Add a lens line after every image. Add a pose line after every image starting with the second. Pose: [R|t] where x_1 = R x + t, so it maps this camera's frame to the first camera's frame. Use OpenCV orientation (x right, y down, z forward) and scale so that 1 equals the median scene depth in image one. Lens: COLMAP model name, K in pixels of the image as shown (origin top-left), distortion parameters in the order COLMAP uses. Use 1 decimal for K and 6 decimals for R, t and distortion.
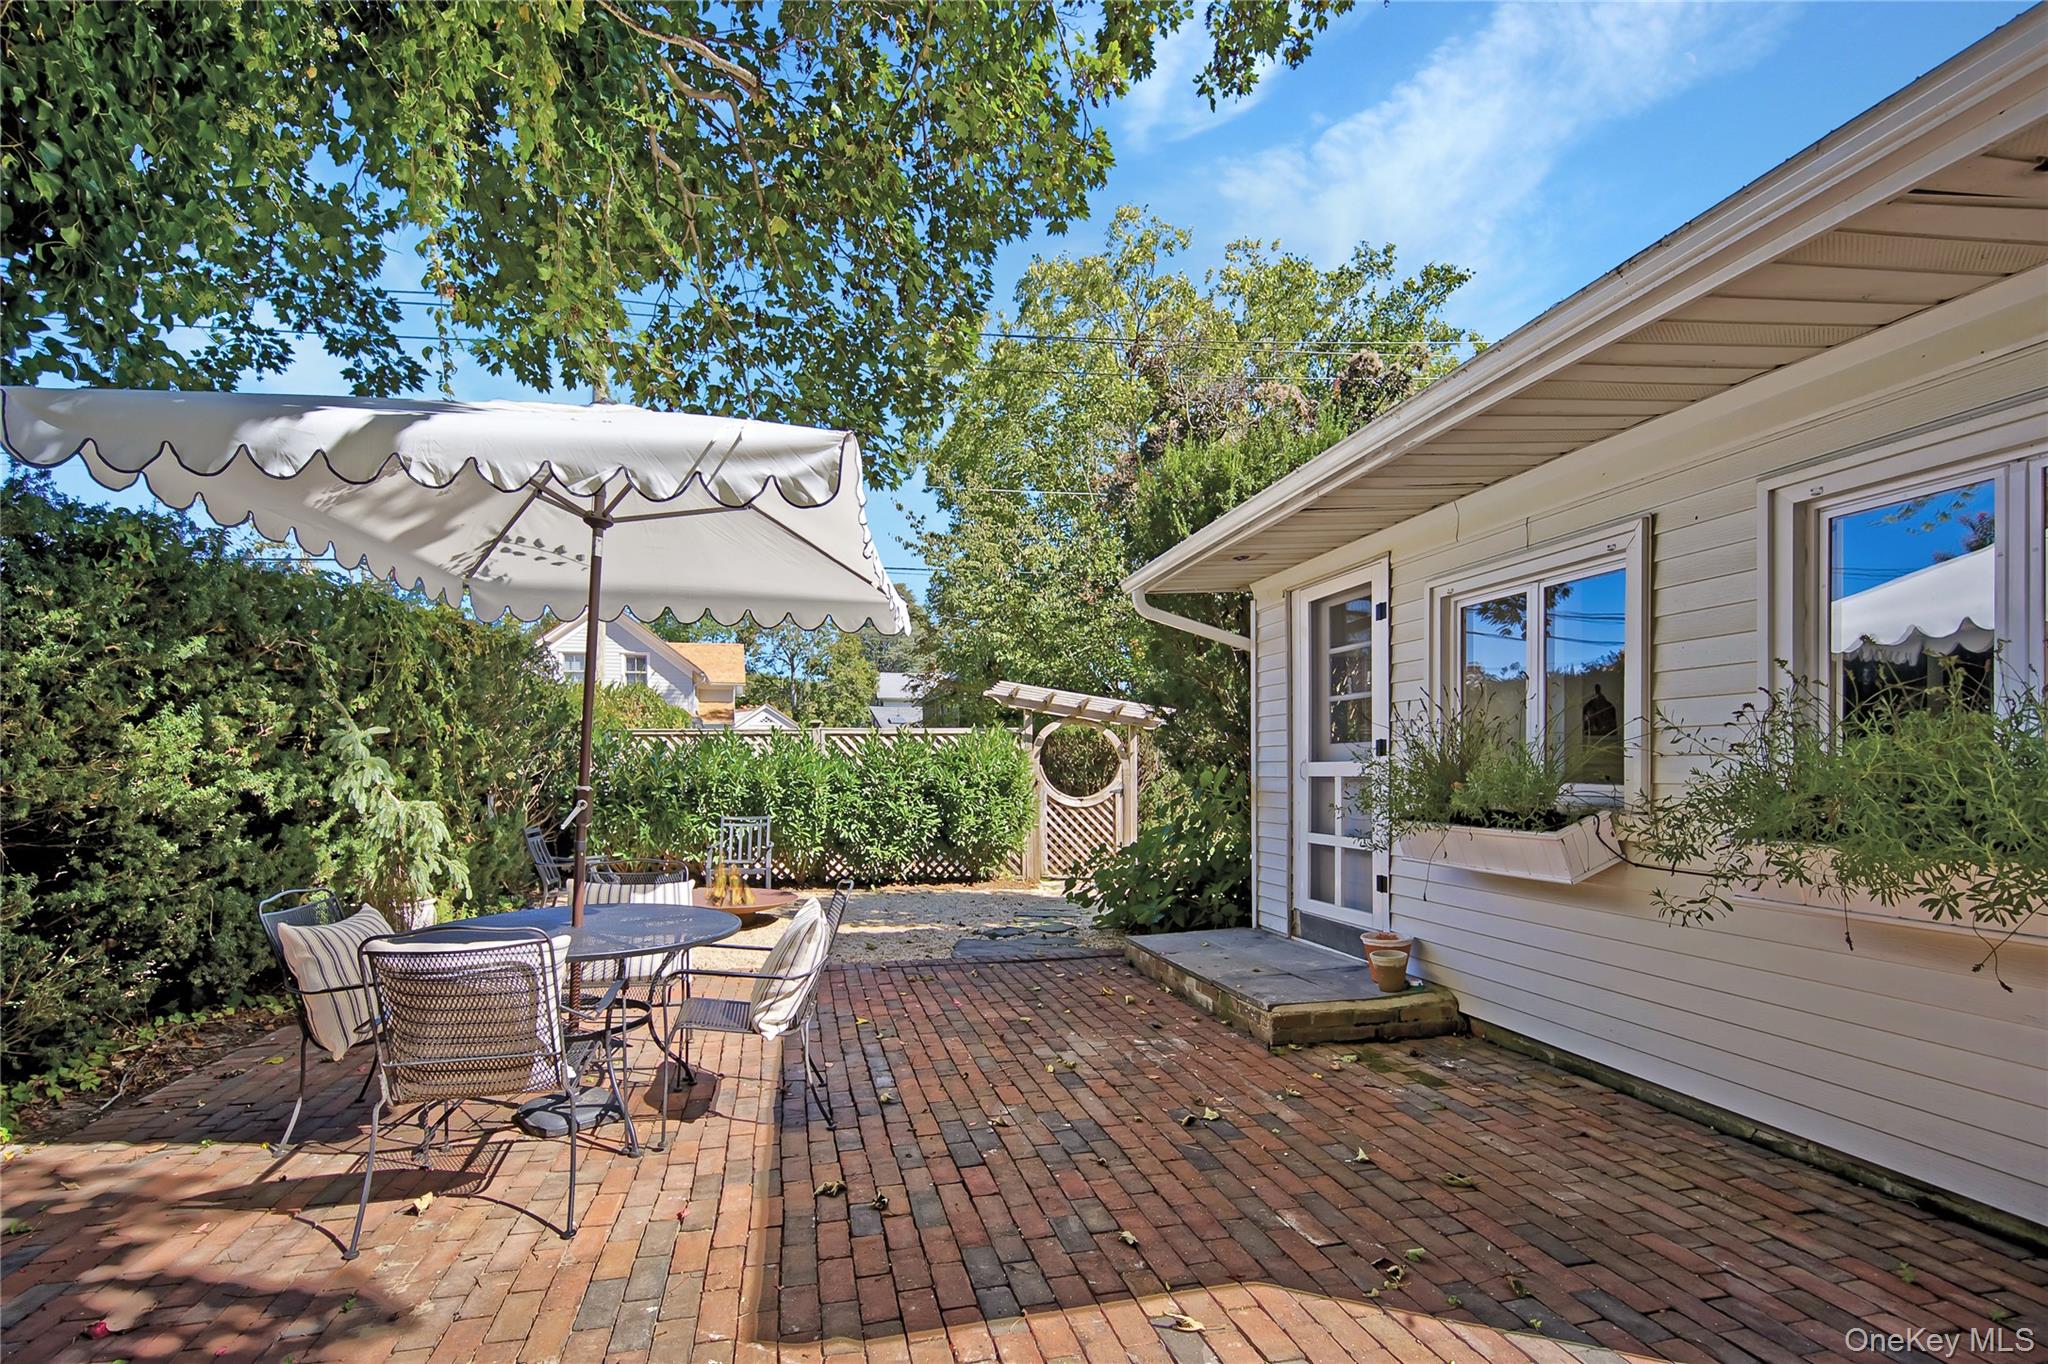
lens RADIAL K [[863.3, 0, 1024.1], [0, 863.3, 691.1], [0, 0, 1]] dist [0.008322, -0.003852]
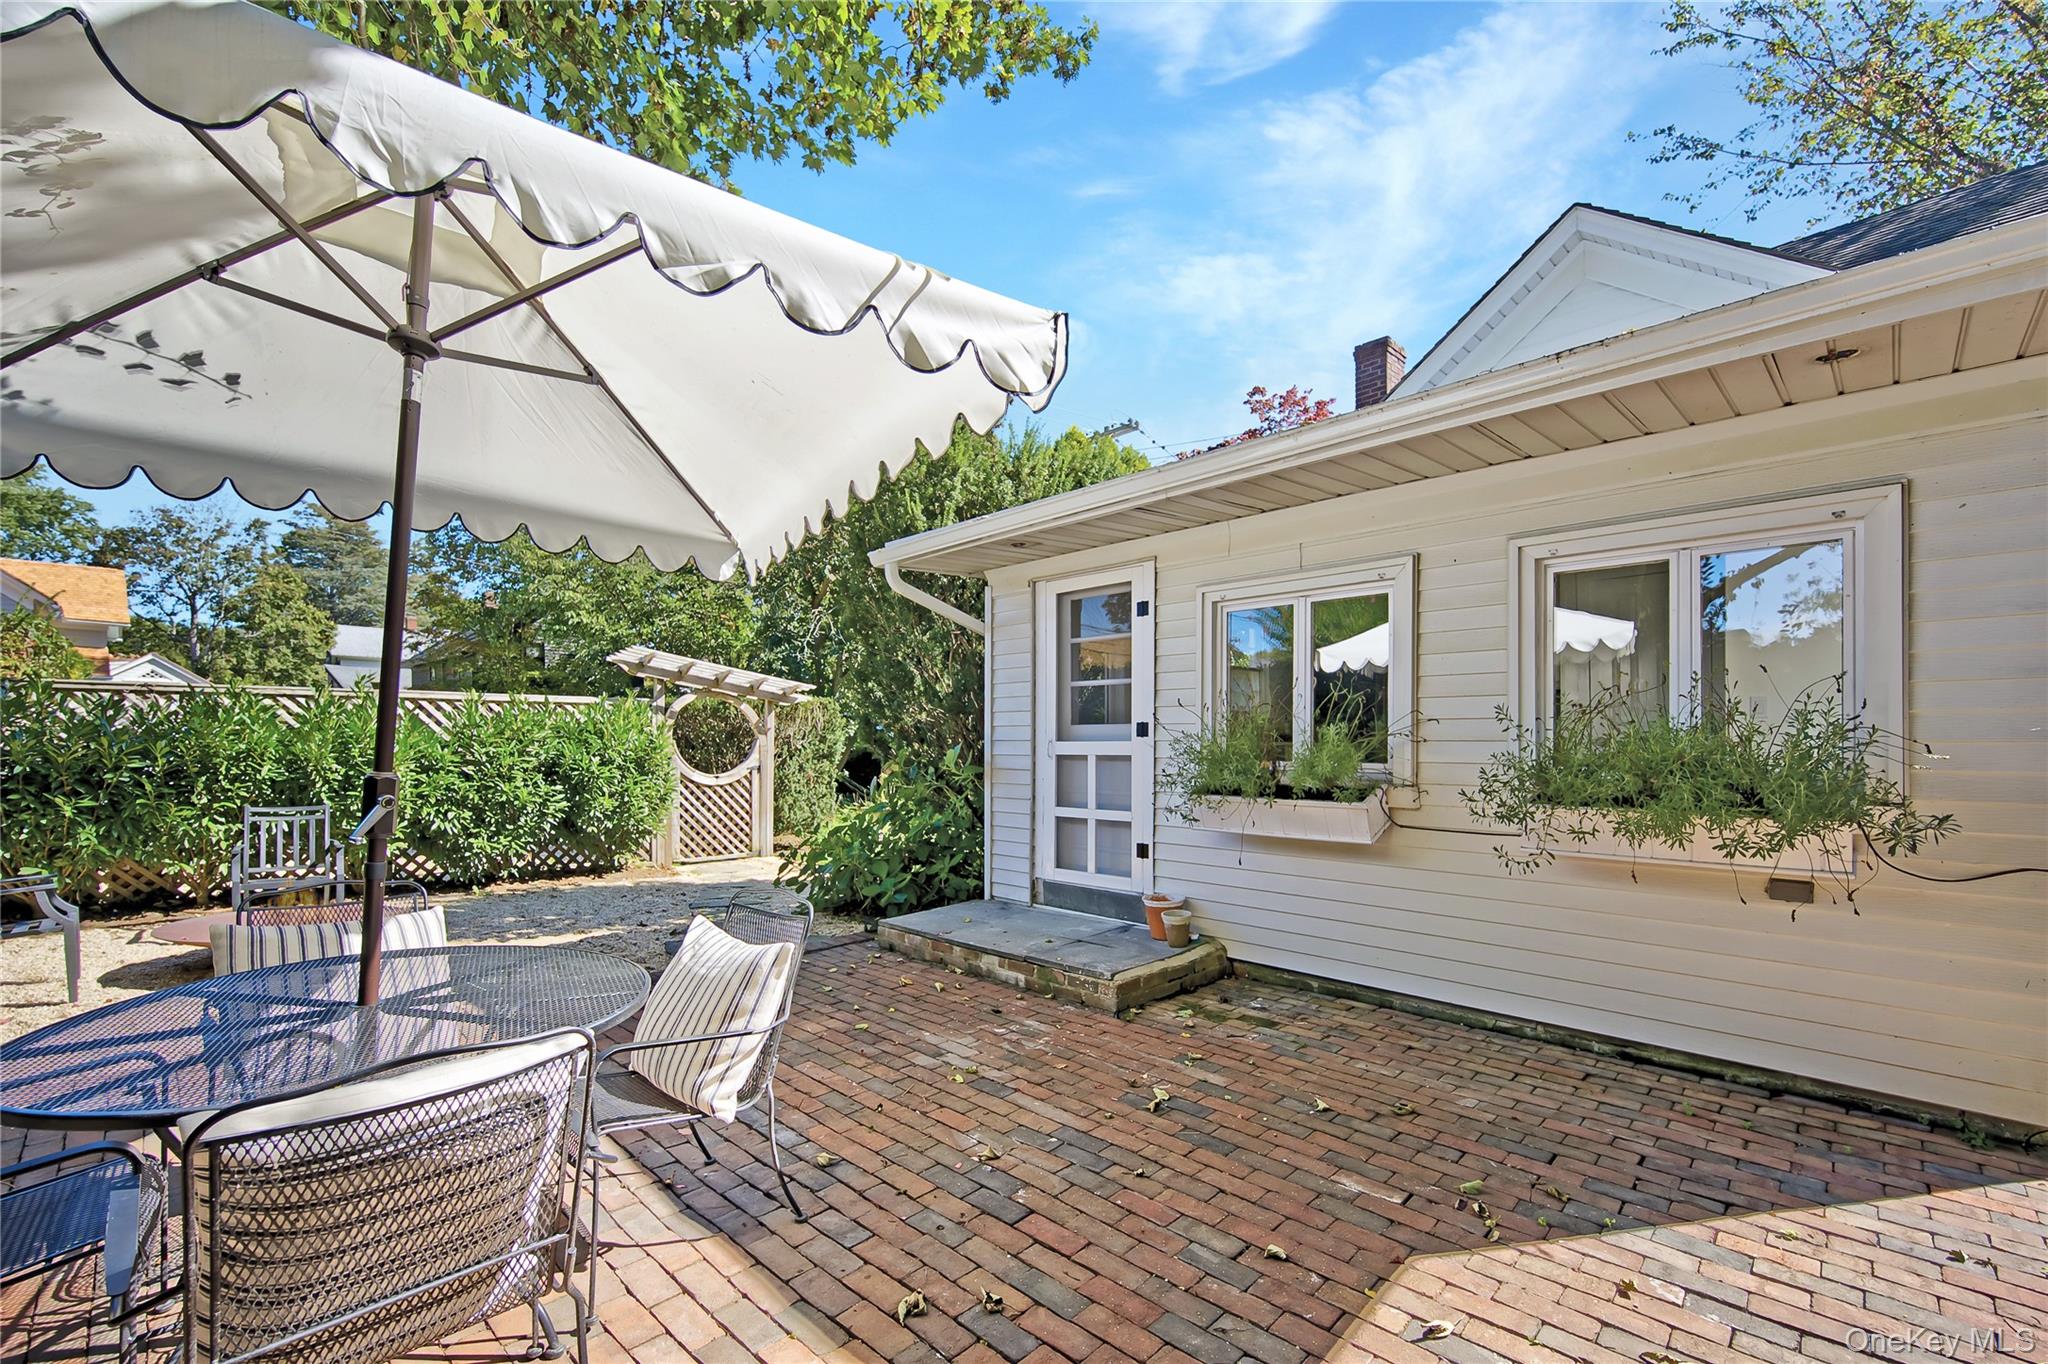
lens RADIAL K [[809.9, 0, 1024.0], [0, 809.9, 682.0], [0, 0, 1]] dist [0.002053, -0.000152]
pose [[0.859399, 0.047527, 0.509093, -0.227020], [-0.053988, 0.998539, -0.002083, 0.012333], [-0.508448, -0.025695, 0.860709, 0.153469]]
